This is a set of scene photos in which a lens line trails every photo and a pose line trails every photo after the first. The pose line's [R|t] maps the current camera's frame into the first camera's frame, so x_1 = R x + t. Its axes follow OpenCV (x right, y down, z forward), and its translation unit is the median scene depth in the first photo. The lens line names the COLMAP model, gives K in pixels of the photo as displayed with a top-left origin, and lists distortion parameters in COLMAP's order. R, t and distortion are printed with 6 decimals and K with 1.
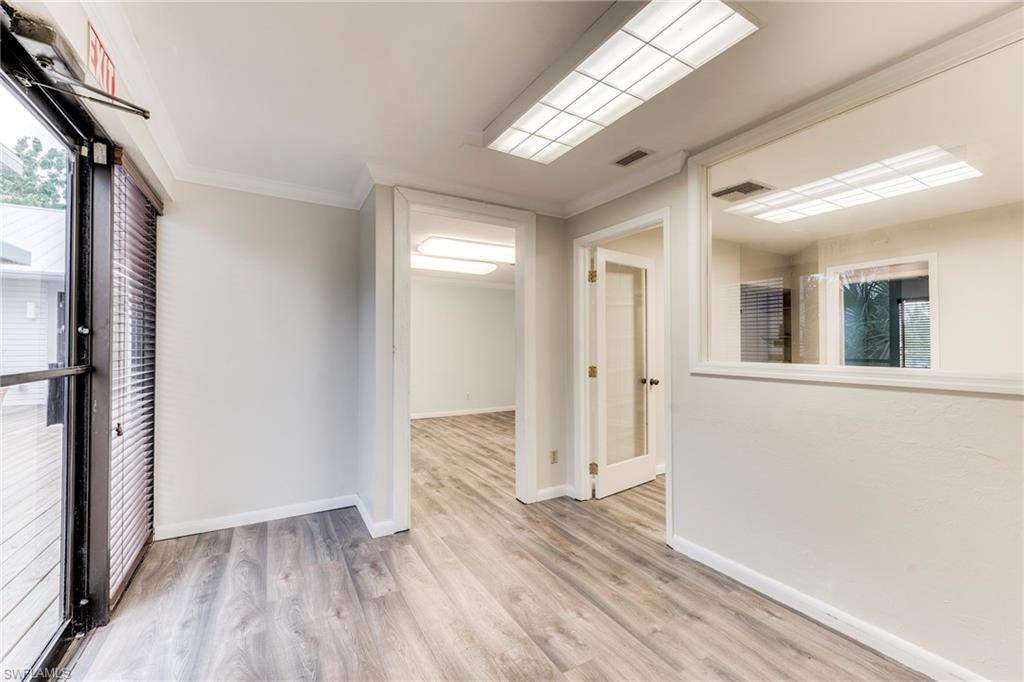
lens RADIAL K [[409.1, 0, 512.8], [0, 409.1, 341.1], [0, 0, 1]] dist [0.008495, -0.000881]
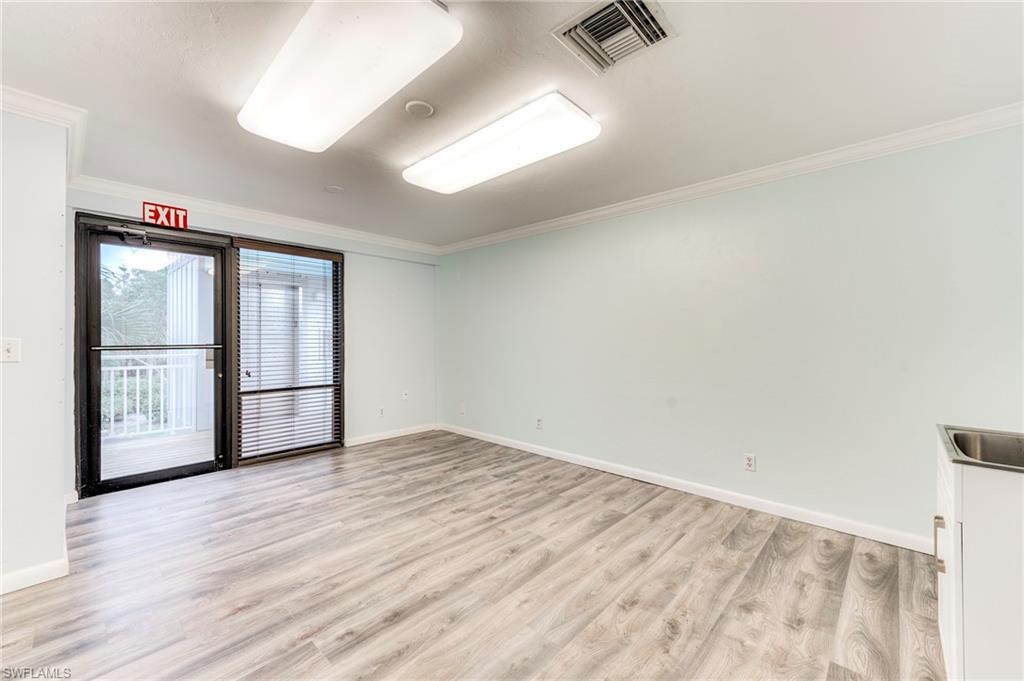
lens RADIAL K [[409.1, 0, 516.6], [0, 409.1, 338.9], [0, 0, 1]] dist [0.008495, -0.000881]
pose [[0.289453, -0.004043, -0.957184, 0.384431], [0.012883, 0.999917, -0.000328, 0.022998], [0.957106, -0.012237, 0.289481, 1.246078]]
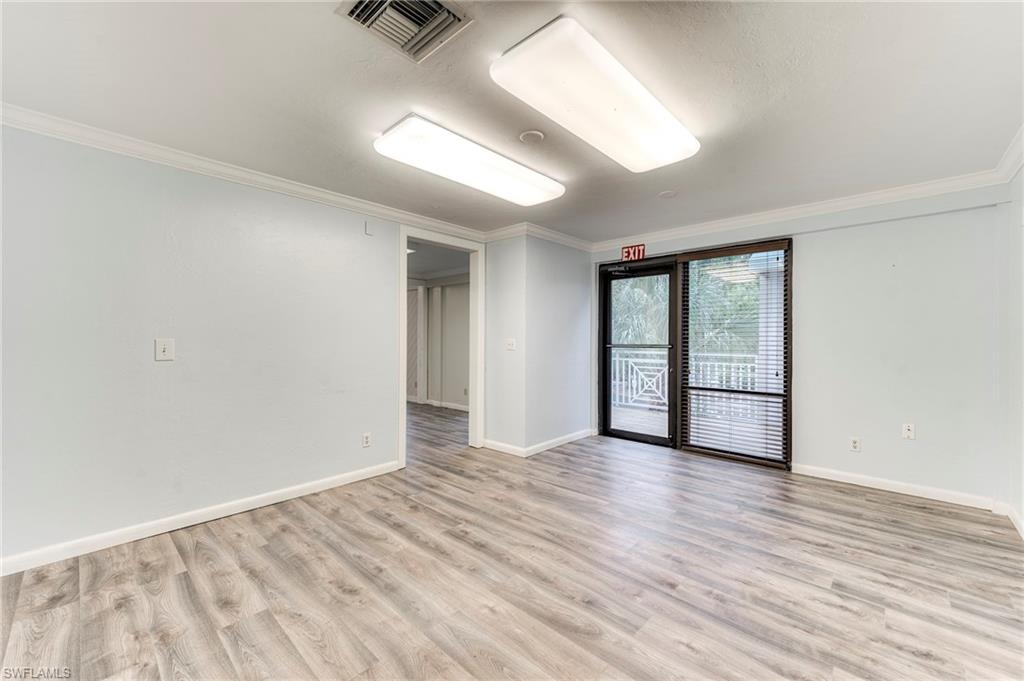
lens RADIAL K [[409.1, 0, 508.8], [0, 409.1, 340.7], [0, 0, 1]] dist [0.008495, -0.000881]
pose [[-0.960229, -0.008967, -0.279070, 0.044244], [-0.006508, 0.999931, -0.009738, 0.028912], [0.279138, -0.007534, -0.960222, 1.840187]]
